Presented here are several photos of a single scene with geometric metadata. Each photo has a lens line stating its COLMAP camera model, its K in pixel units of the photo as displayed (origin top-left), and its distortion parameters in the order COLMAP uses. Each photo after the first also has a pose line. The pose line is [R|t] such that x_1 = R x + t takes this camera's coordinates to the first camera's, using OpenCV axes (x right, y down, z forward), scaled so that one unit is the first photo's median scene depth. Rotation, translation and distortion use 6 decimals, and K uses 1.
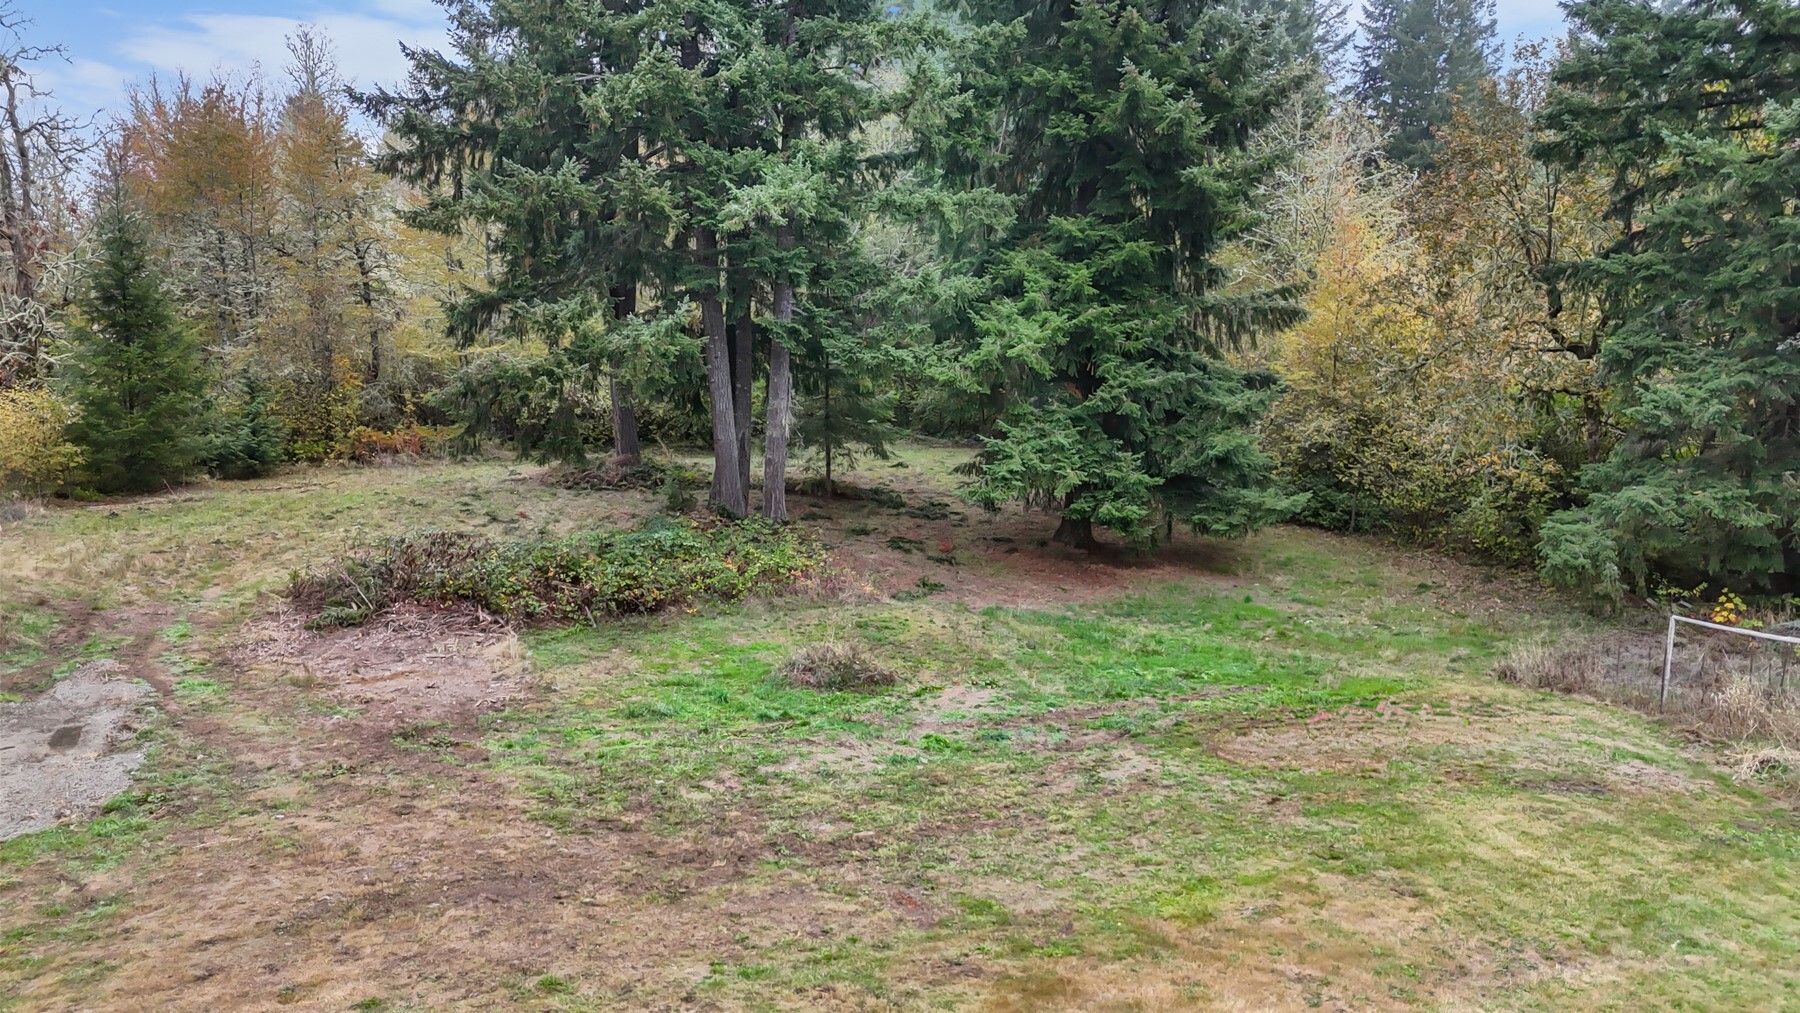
lens RADIAL K [[1352.3, 0, 900.0], [0, 1352.3, 506.5], [0, 0, 1]] dist [0.129950, -0.185084]
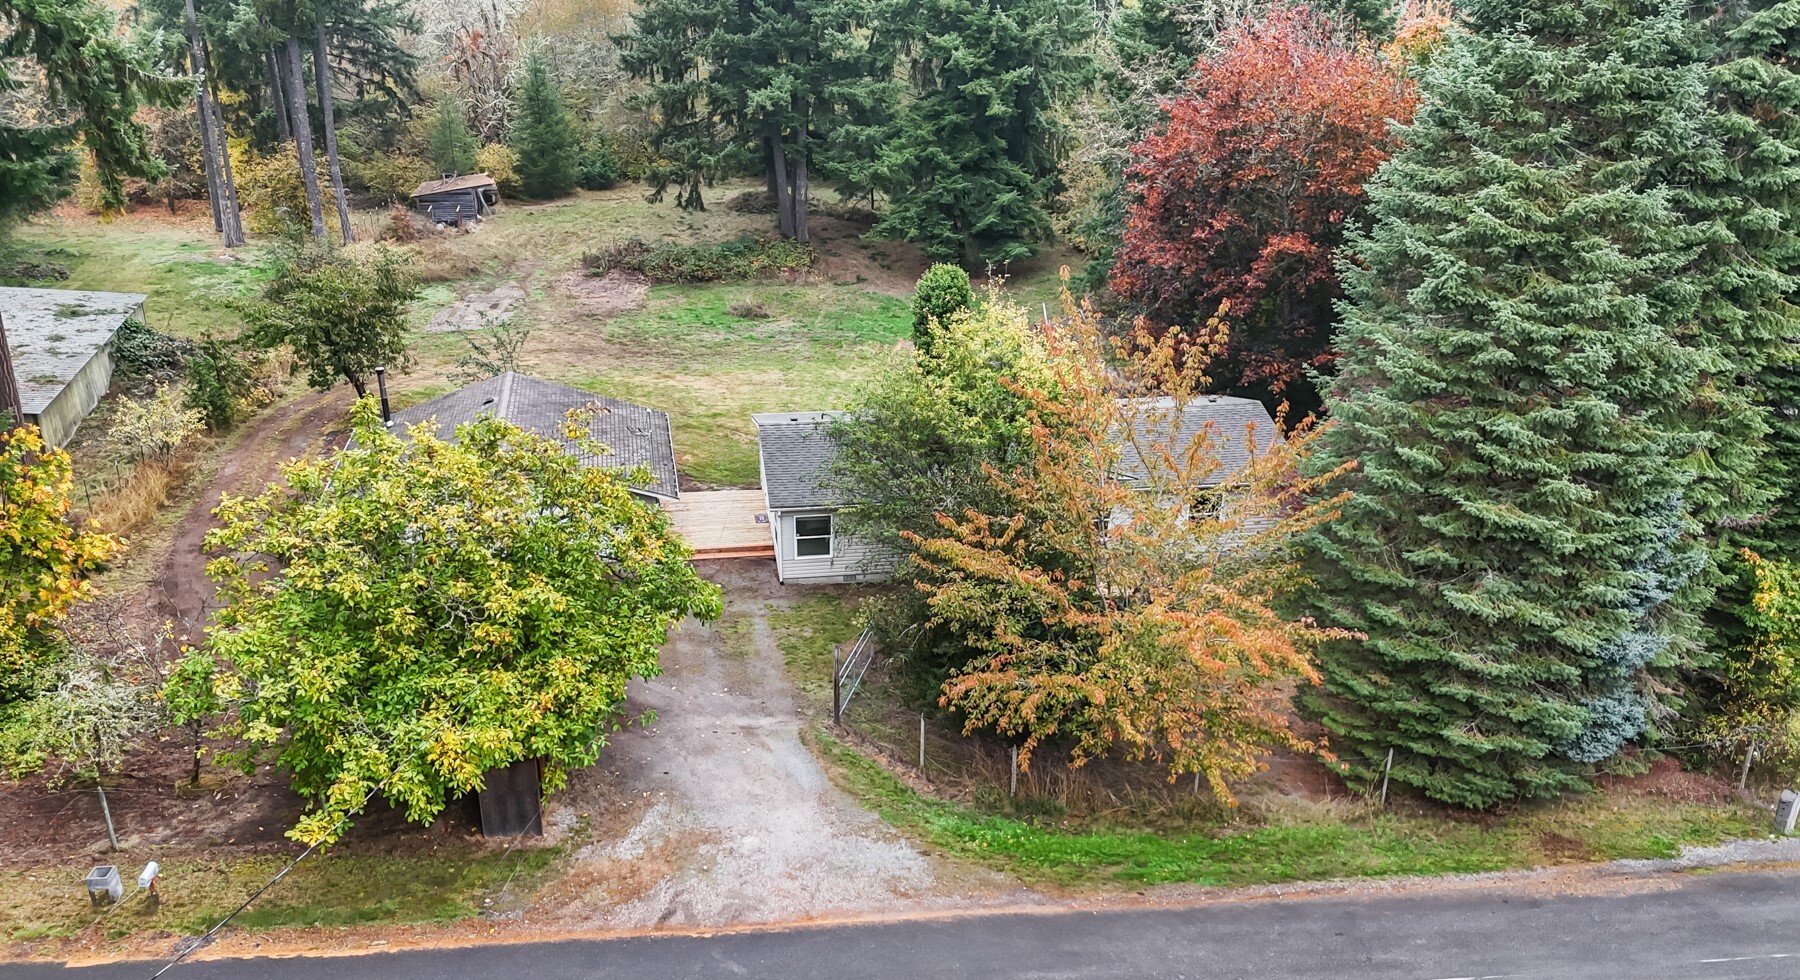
lens RADIAL K [[1496.5, 0, 943.0], [0, 1496.5, 529.0], [0, 0, 1]] dist [0.290382, -0.909048]
pose [[0.946118, 0.125720, -0.298422, 0.916043], [-0.048738, 0.966346, 0.252586, -0.169204], [0.320134, -0.224431, 0.920405, -1.241308]]
